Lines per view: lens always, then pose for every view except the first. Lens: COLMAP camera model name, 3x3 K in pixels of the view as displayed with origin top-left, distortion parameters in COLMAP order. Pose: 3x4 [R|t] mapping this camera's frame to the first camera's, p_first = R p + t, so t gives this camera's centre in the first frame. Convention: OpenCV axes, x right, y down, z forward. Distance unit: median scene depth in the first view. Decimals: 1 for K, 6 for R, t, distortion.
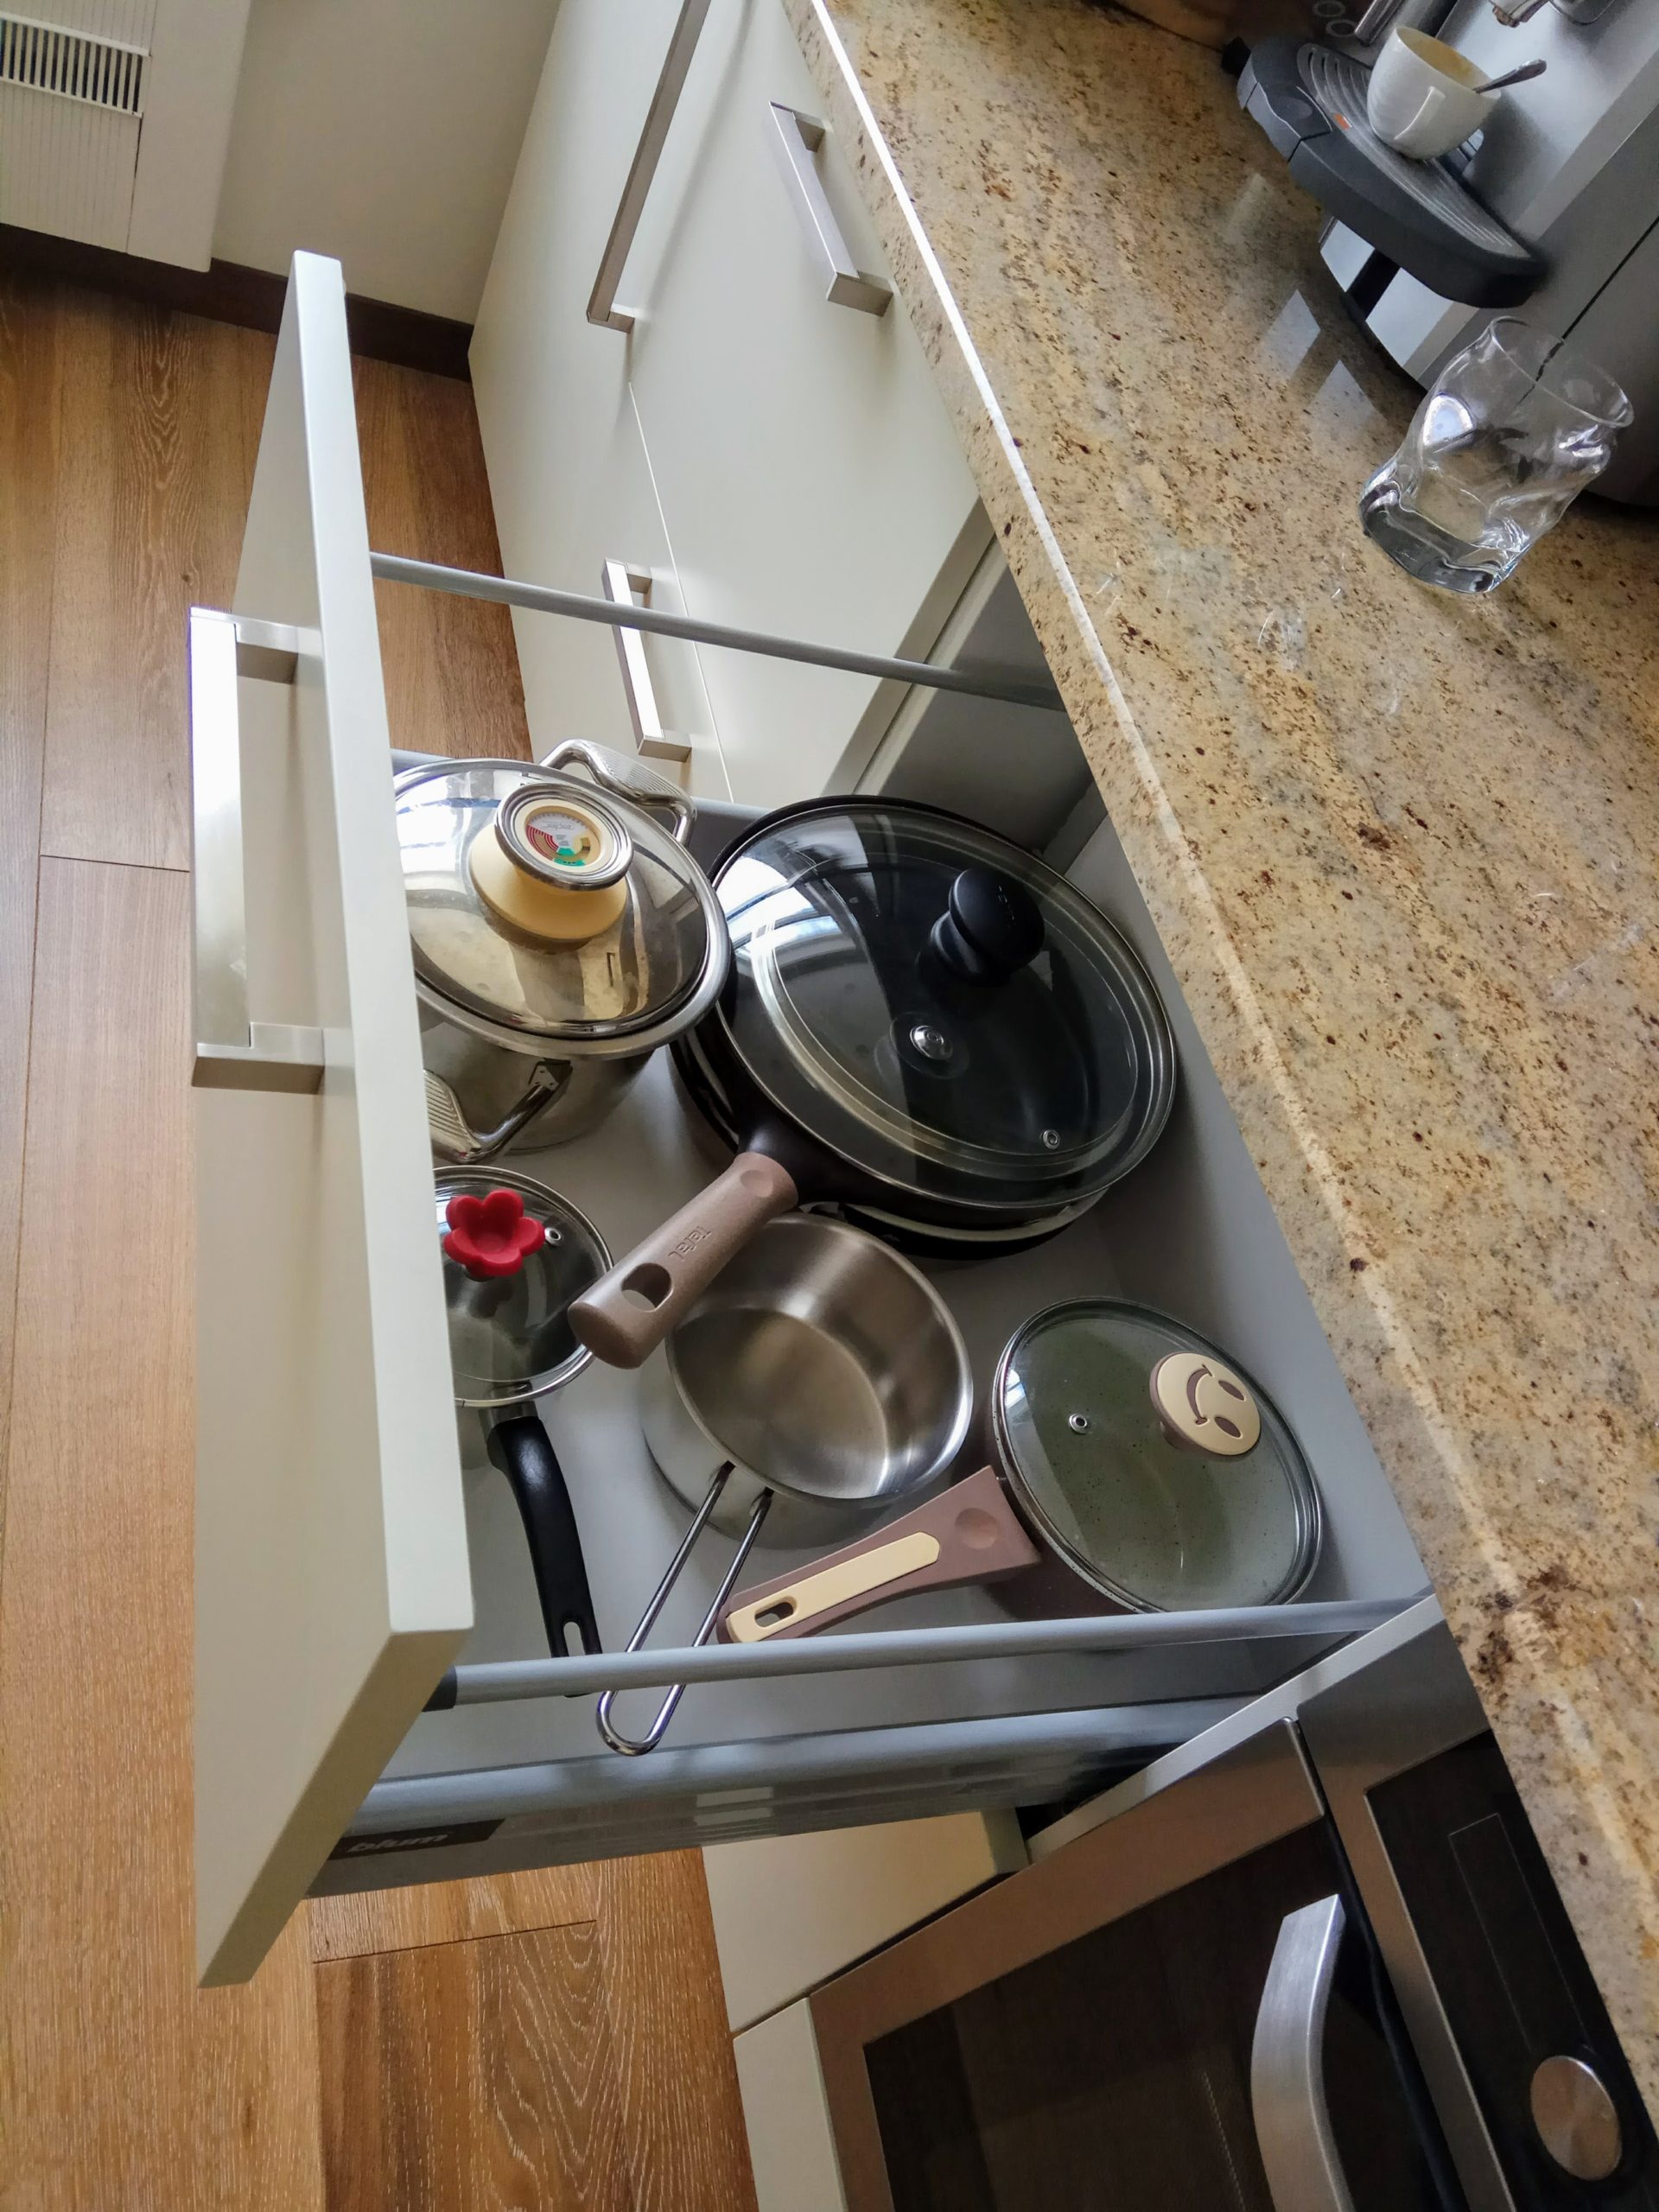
lens RADIAL K [[1718.4, 0, 834.5], [0, 1718.4, 1114.8], [0, 0, 1]] dist [0.073661, -0.112410]
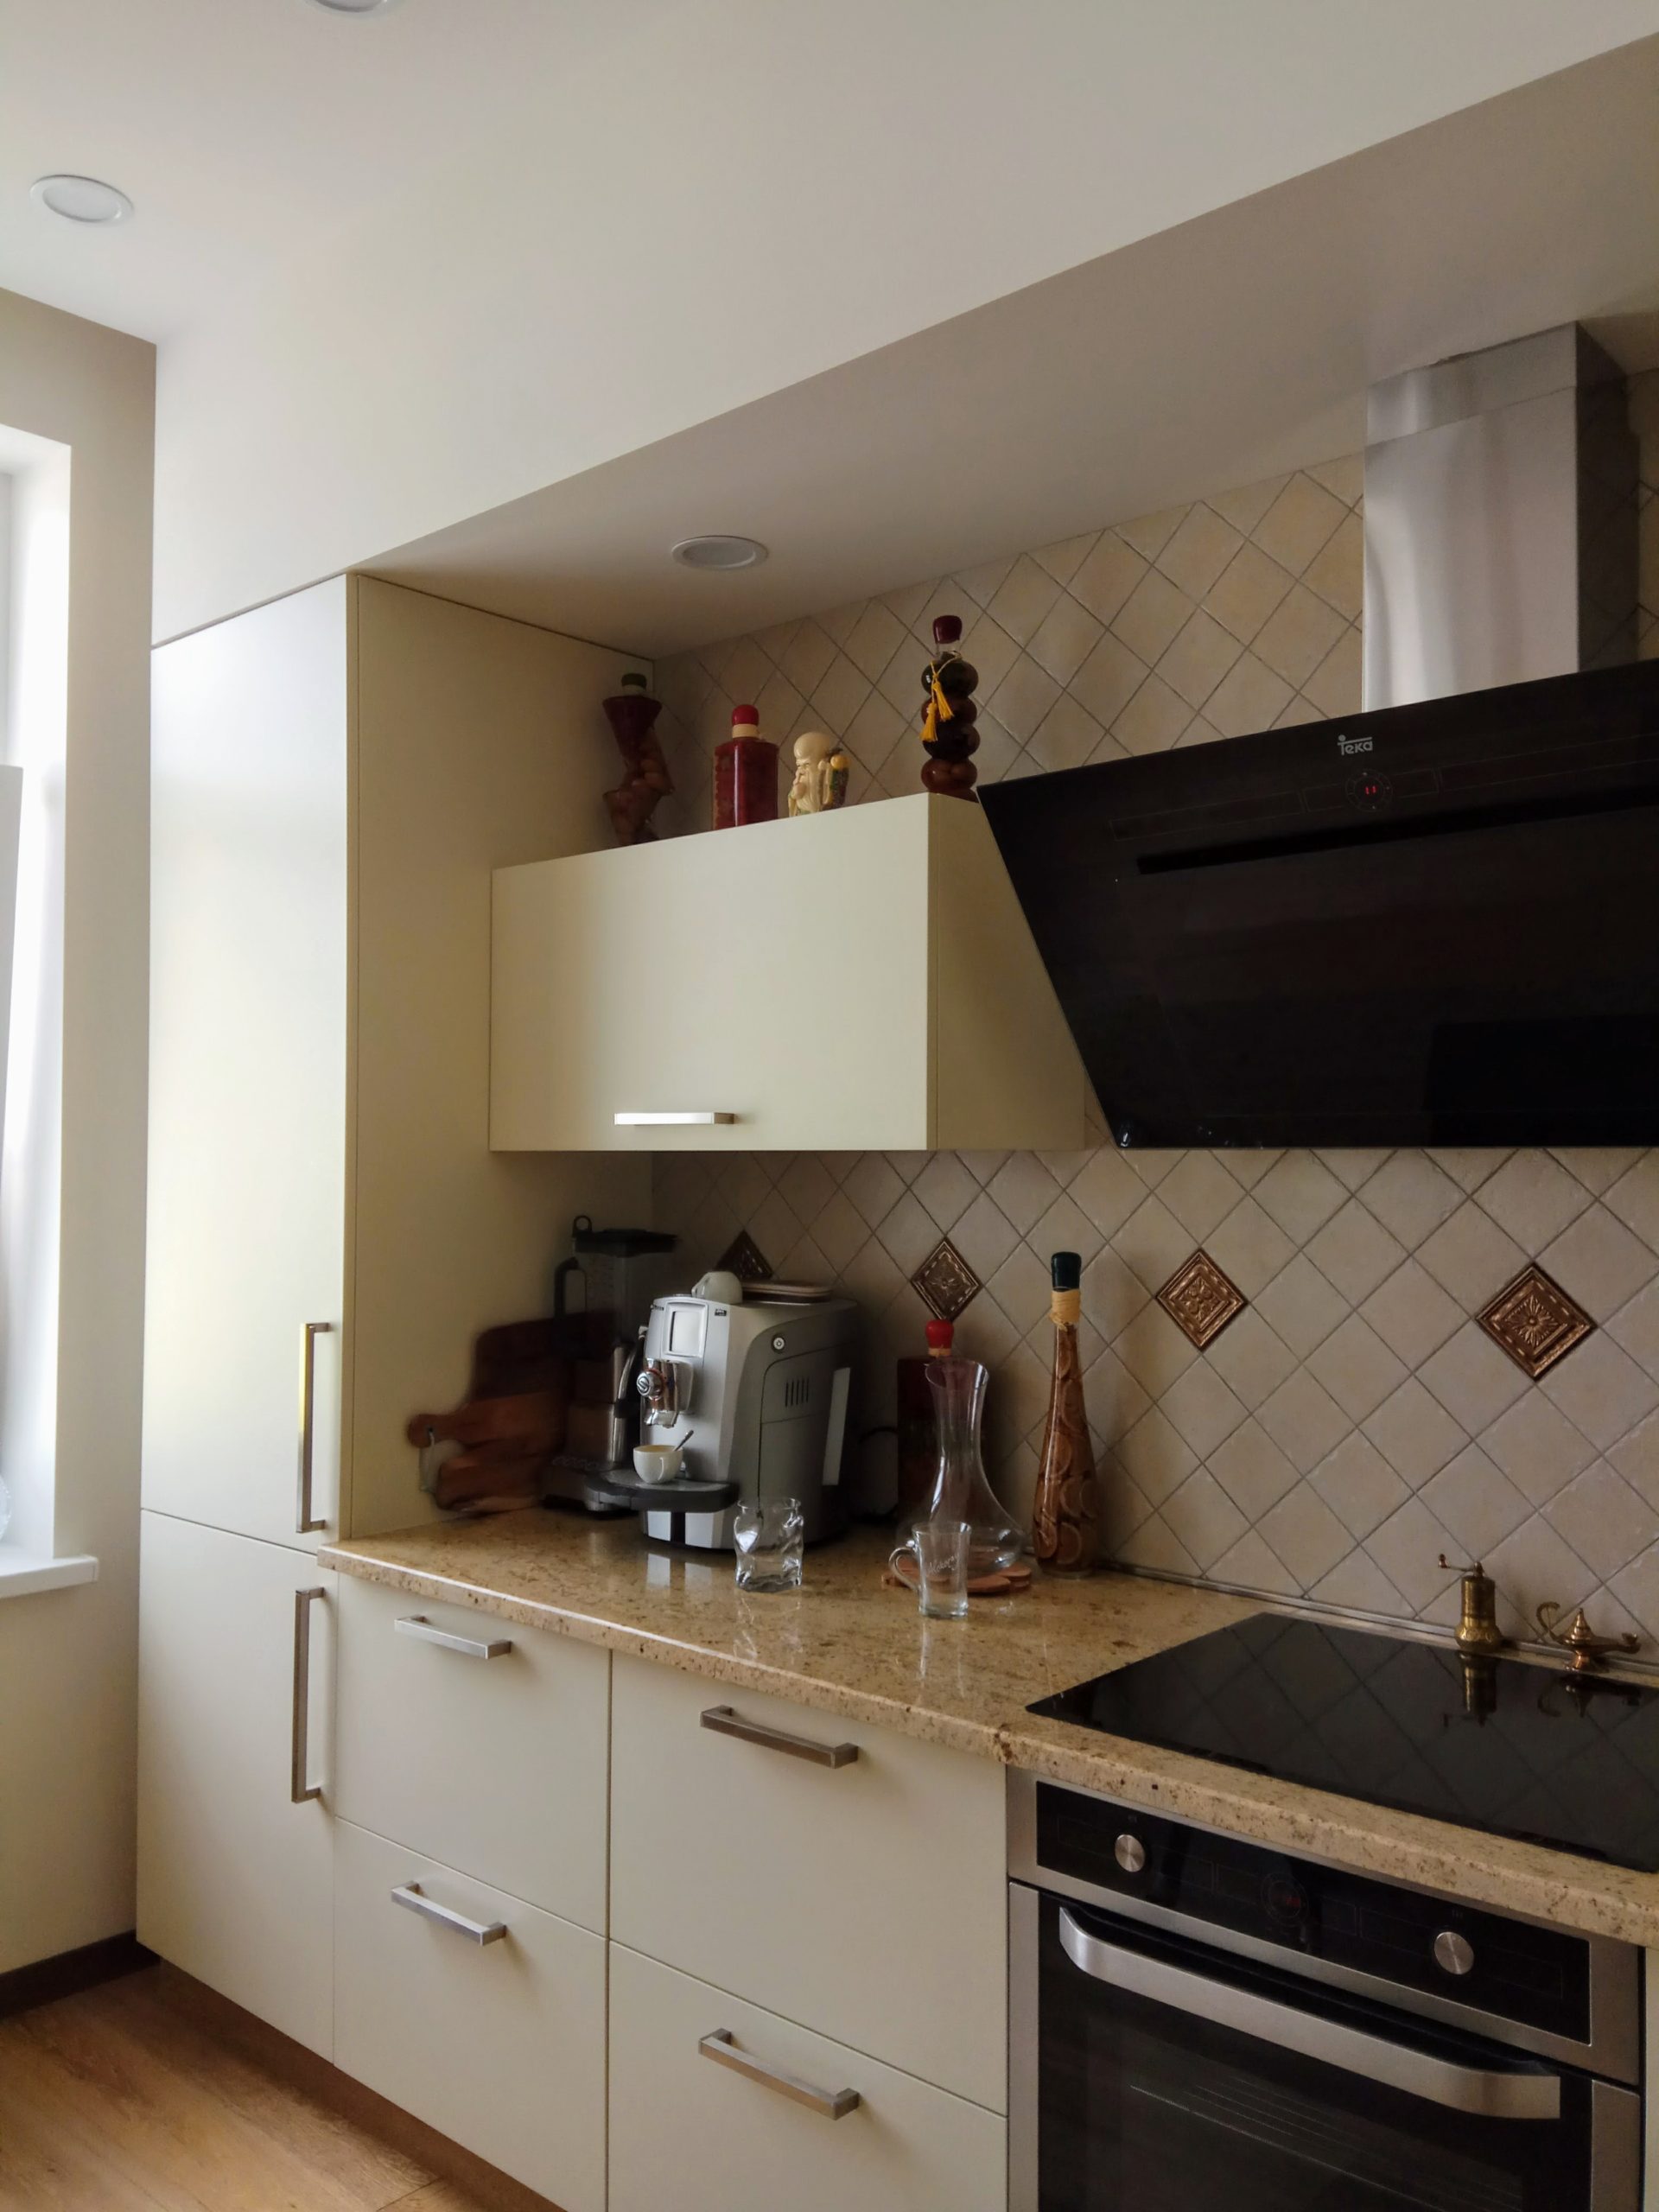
lens RADIAL K [[1708.5, 0, 834.0], [0, 1708.5, 1105.4], [0, 0, 1]] dist [0.098955, -0.138486]
pose [[0.753419, -0.367124, 0.545509, -0.635244], [0.646424, 0.565454, -0.512249, 0.565625], [-0.120401, 0.738568, 0.663341, -1.072467]]
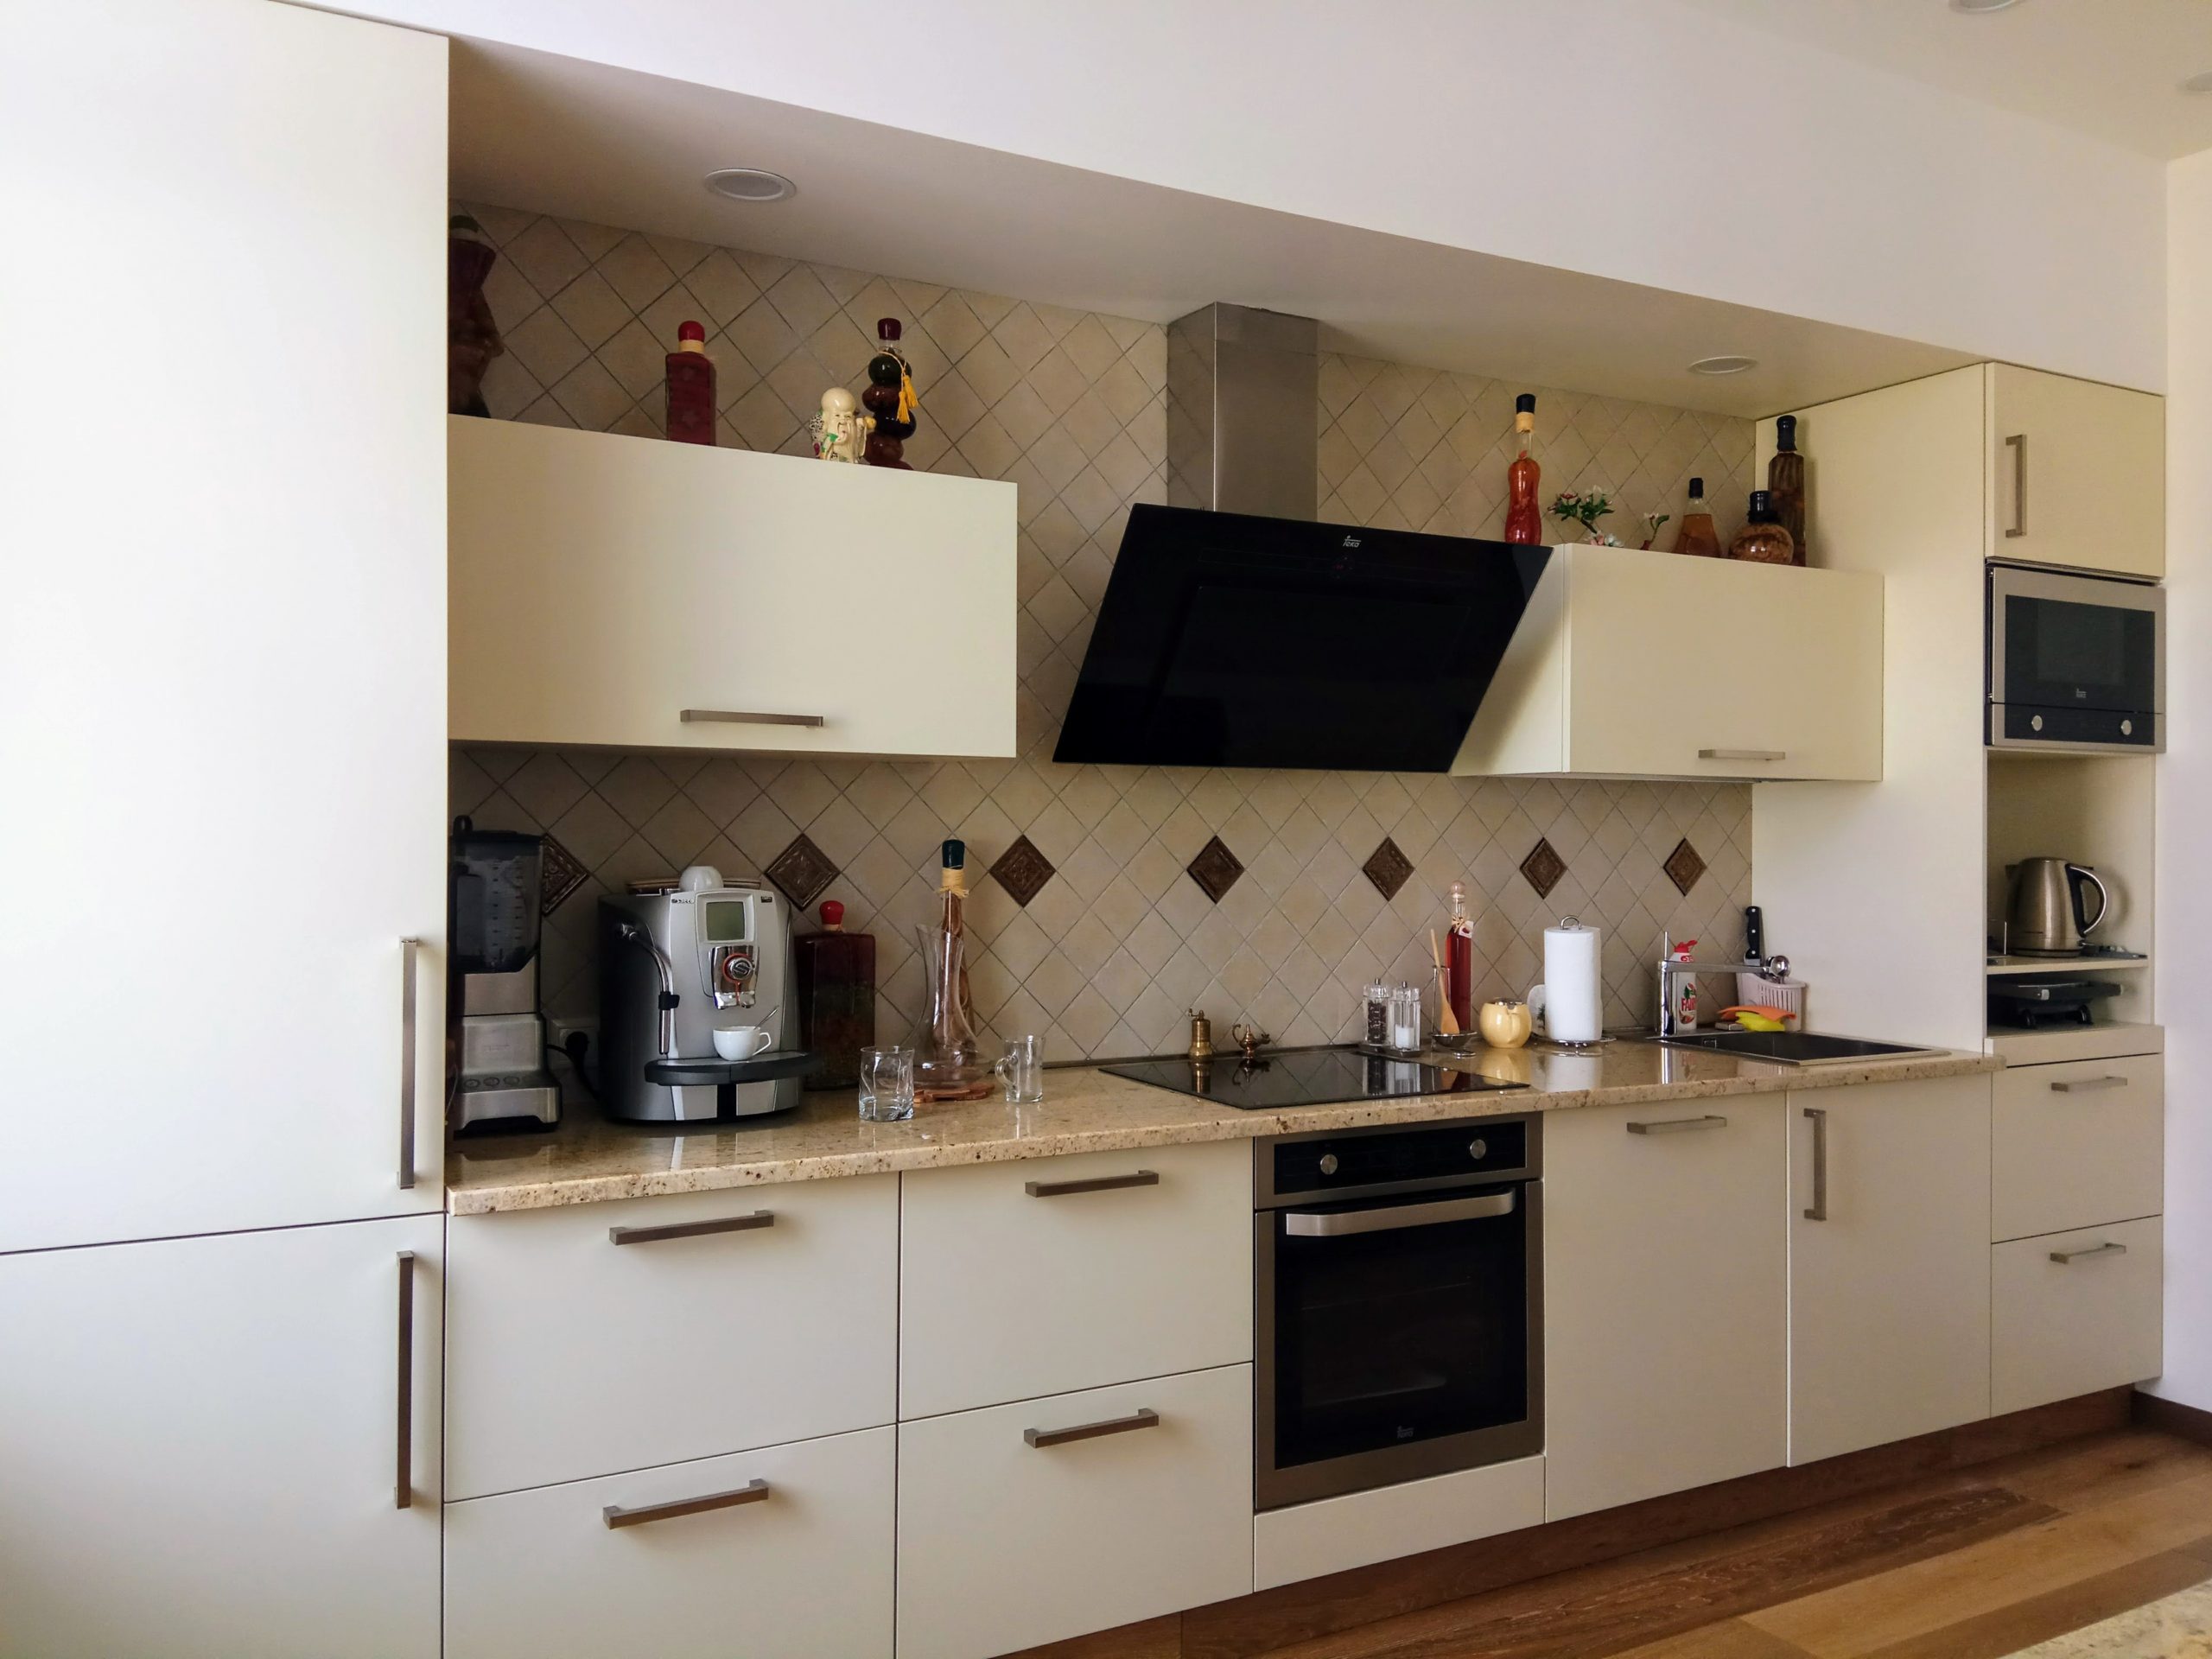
lens RADIAL K [[1708.5, 0, 1102.5], [0, 1708.5, 822.9], [0, 0, 1]] dist [0.098955, -0.138486]
pose [[-0.247682, -0.383980, 0.889502, -2.009191], [0.677789, 0.587358, 0.442281, -1.549277], [-0.692283, 0.712439, 0.114779, 0.050934]]
